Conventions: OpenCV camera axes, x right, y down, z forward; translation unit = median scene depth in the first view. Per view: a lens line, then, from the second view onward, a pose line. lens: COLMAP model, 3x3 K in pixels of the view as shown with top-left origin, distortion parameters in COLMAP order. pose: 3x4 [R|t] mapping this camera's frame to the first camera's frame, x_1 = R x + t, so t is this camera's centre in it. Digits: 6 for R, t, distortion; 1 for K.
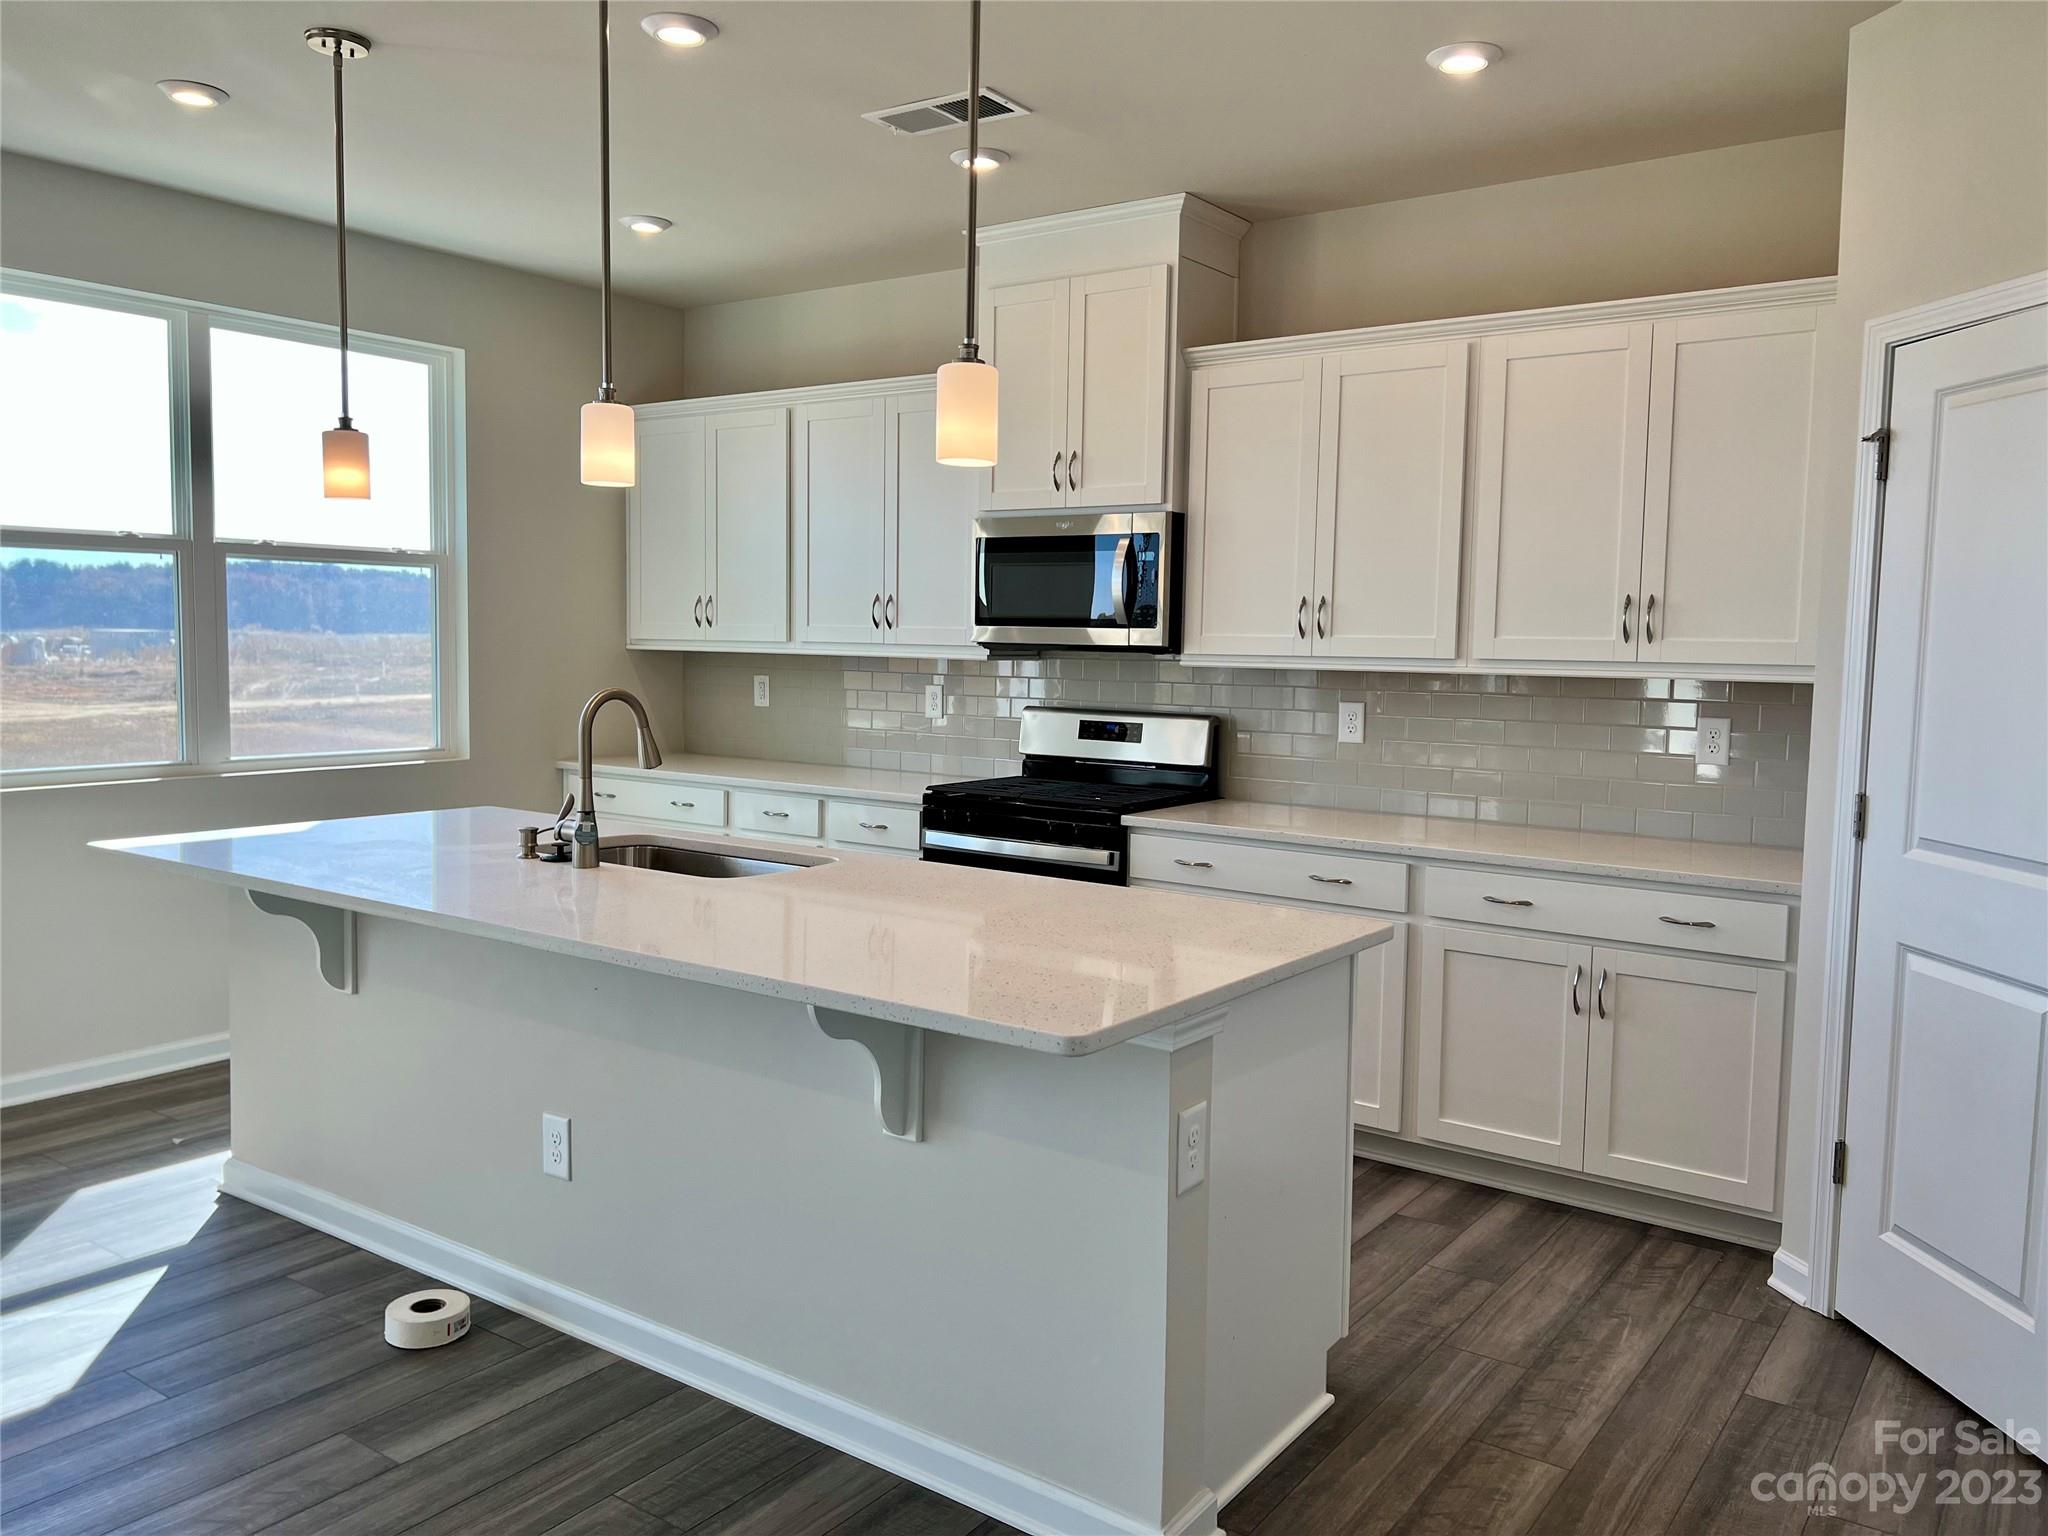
lens RADIAL K [[1530.1, 0, 1030.1], [0, 1530.1, 749.3], [0, 0, 1]] dist [0.059493, -0.102982]
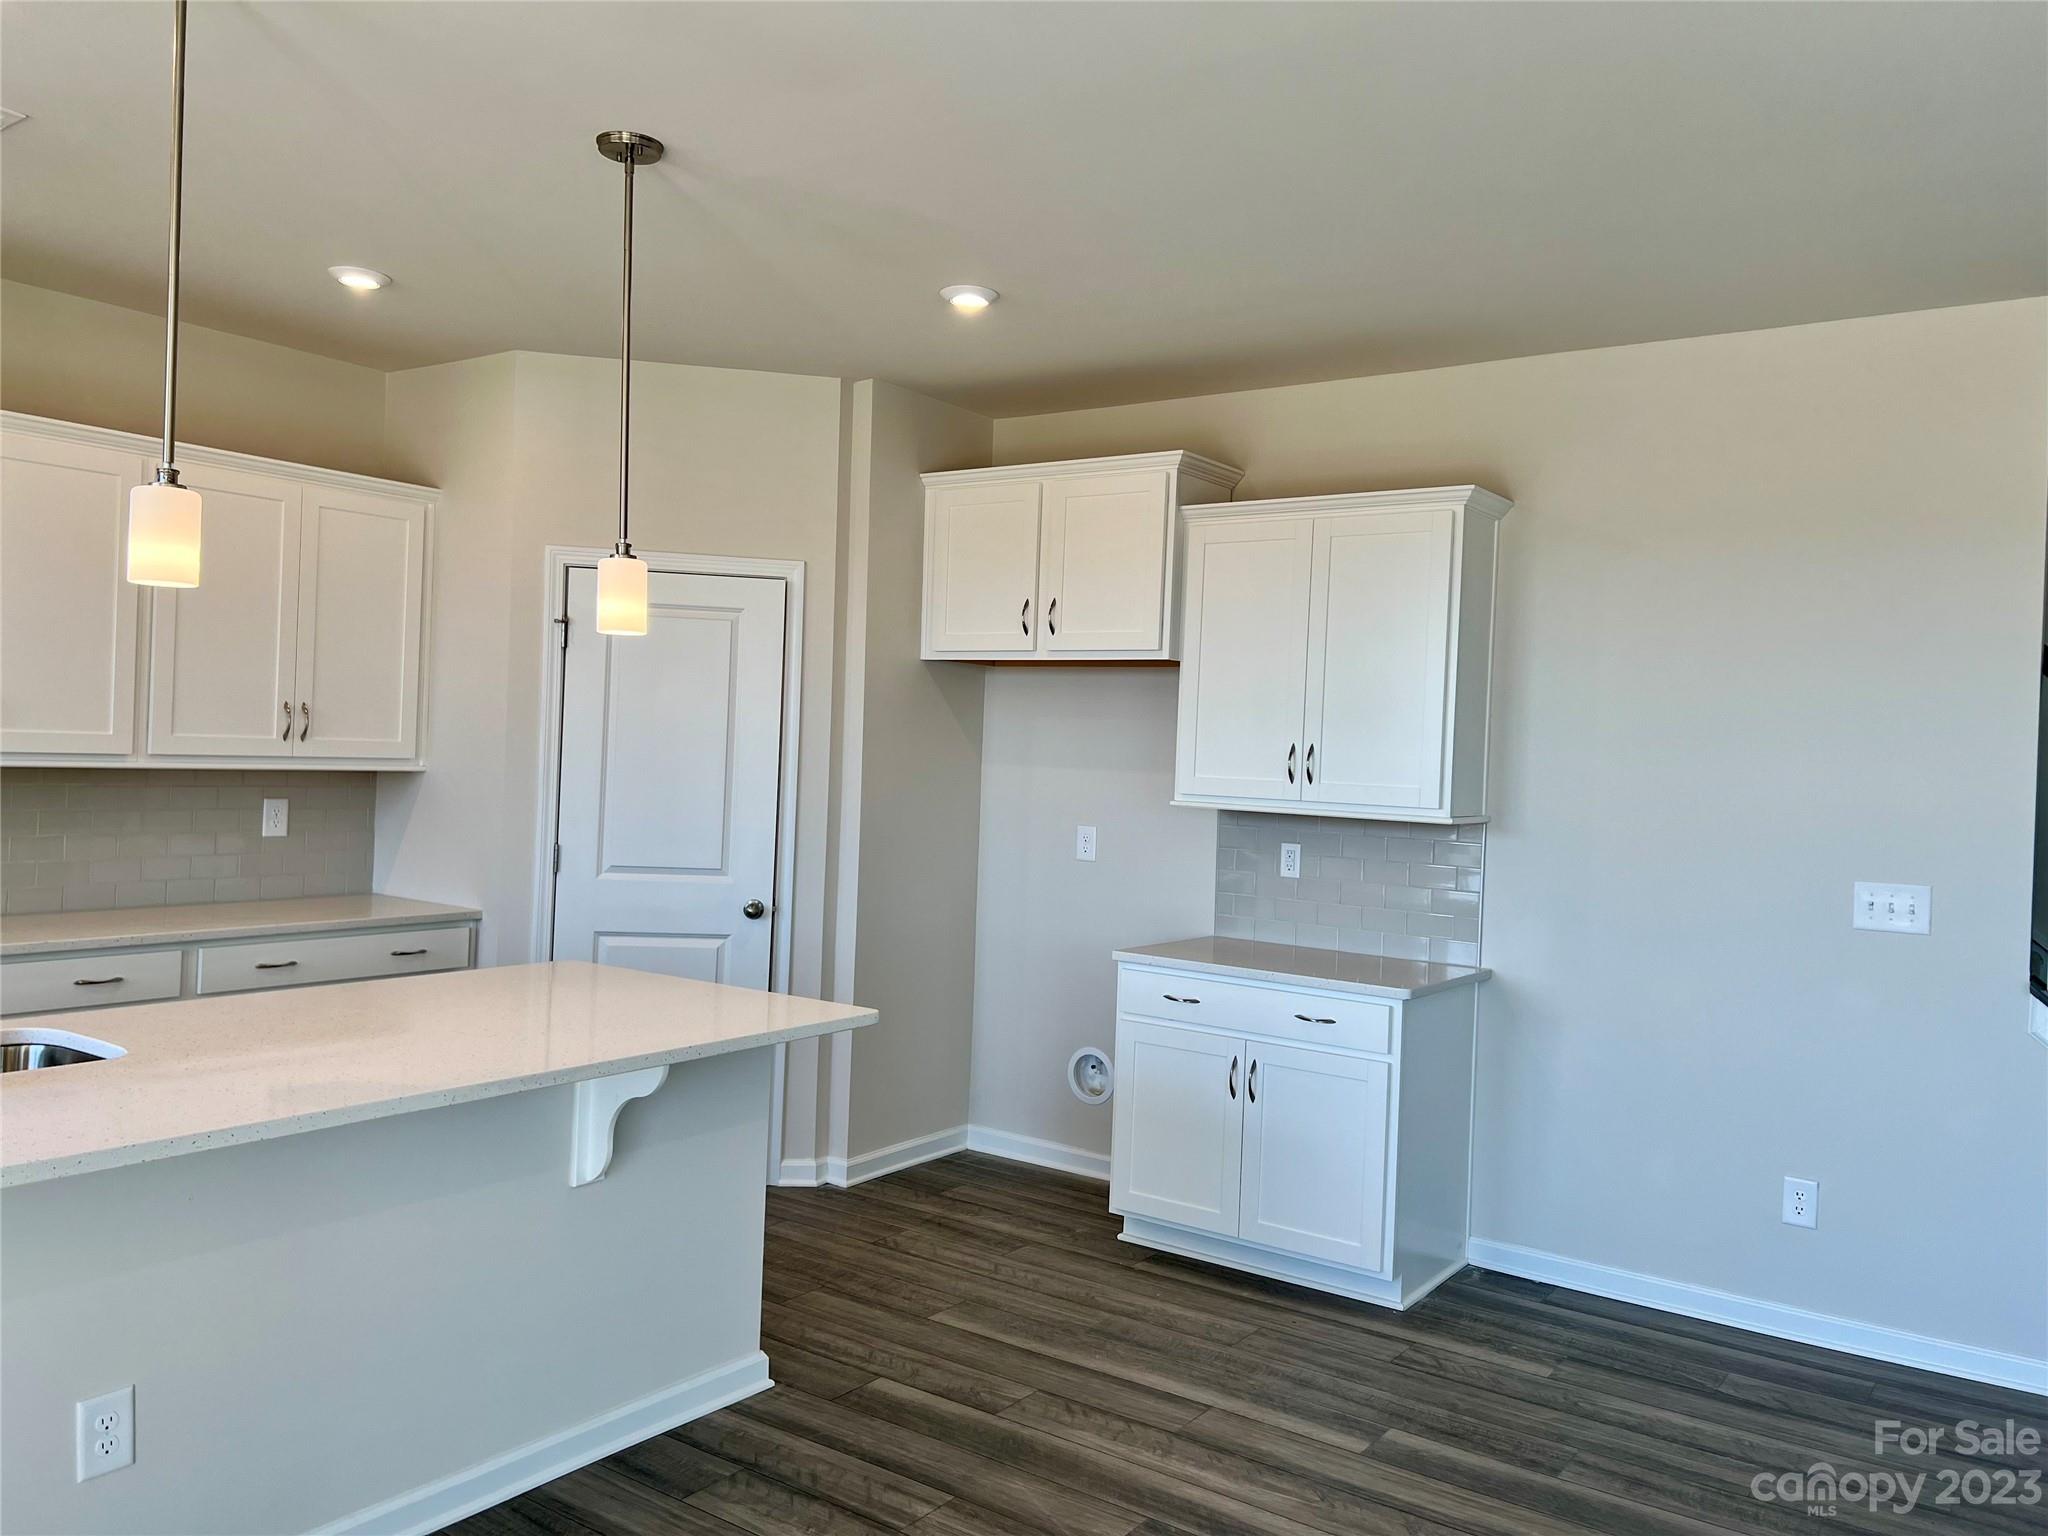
lens RADIAL K [[1530.1, 0, 1030.1], [0, 1530.1, 749.3], [0, 0, 1]] dist [0.059493, -0.102982]
pose [[-0.004682, -0.016904, 0.999846, -1.058894], [0.036108, 0.999202, 0.017062, -0.078906], [-0.999337, 0.036182, -0.004068, 0.529233]]
